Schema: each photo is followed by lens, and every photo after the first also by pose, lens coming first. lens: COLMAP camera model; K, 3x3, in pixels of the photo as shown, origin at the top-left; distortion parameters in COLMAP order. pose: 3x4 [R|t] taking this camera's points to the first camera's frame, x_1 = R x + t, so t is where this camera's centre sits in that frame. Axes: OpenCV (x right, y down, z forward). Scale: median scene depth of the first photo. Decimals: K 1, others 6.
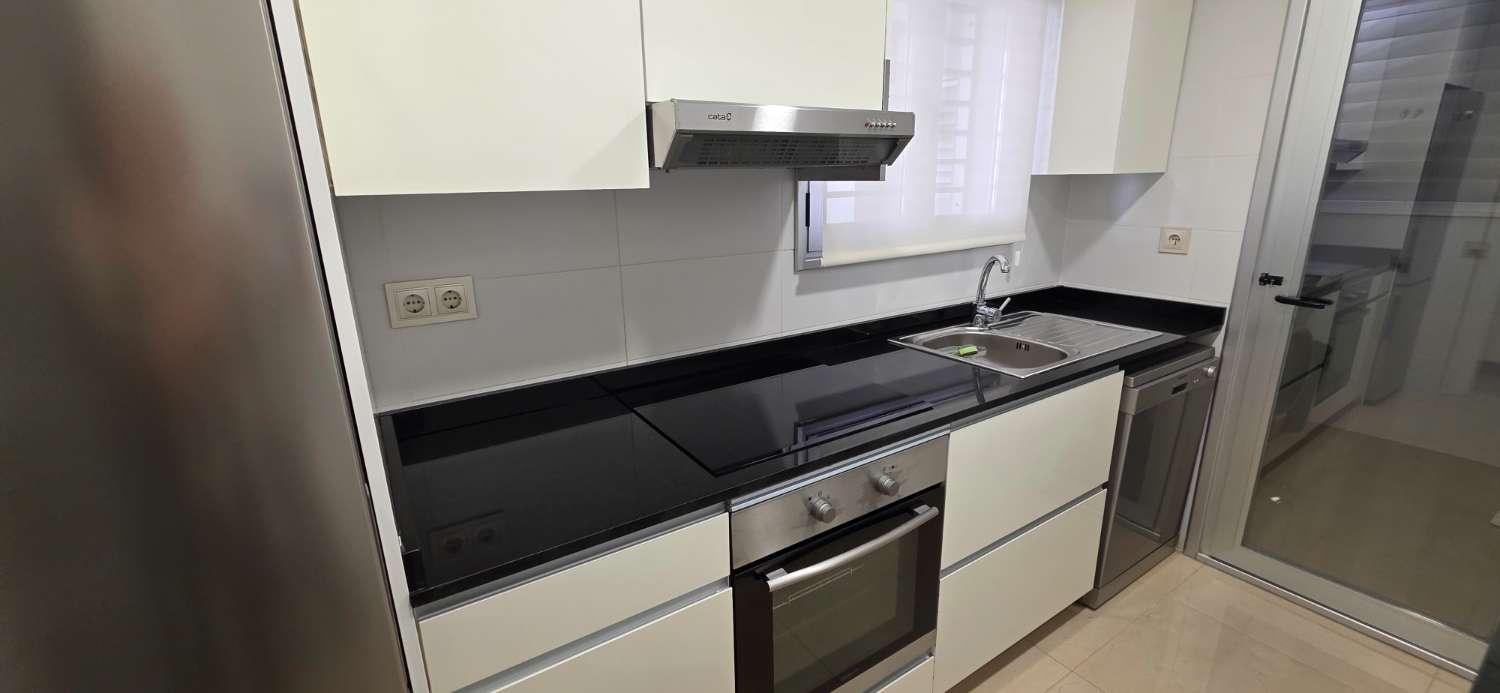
lens RADIAL K [[575.0, 0, 749.0], [0, 575.0, 337.5], [0, 0, 1]] dist [0.000750, 0.000082]
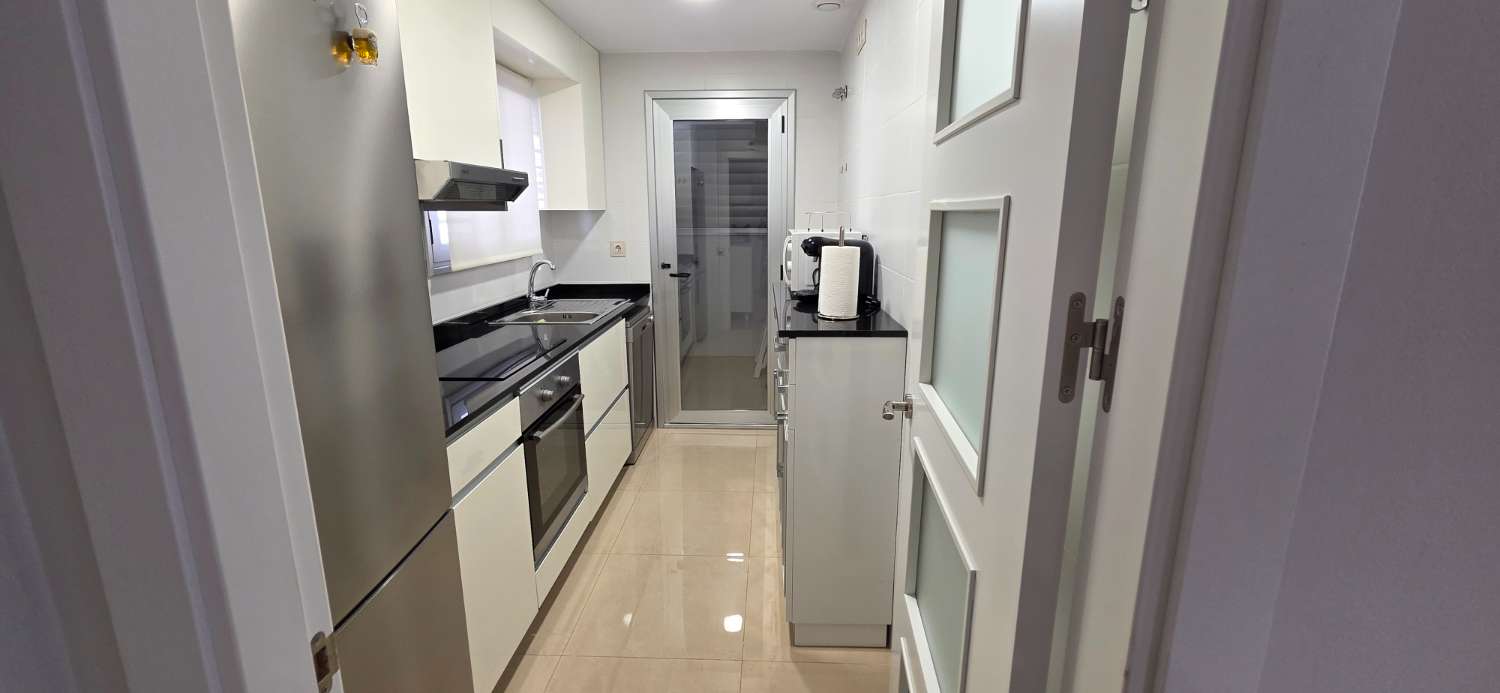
lens RADIAL K [[608.8, 0, 750.1], [0, 608.8, 340.4], [0, 0, 1]] dist [0.002630, -0.000320]
pose [[0.560006, -0.153780, 0.814092, -0.607880], [0.207186, 0.977395, 0.042106, 0.111700], [-0.802164, 0.145088, 0.579208, -0.360721]]
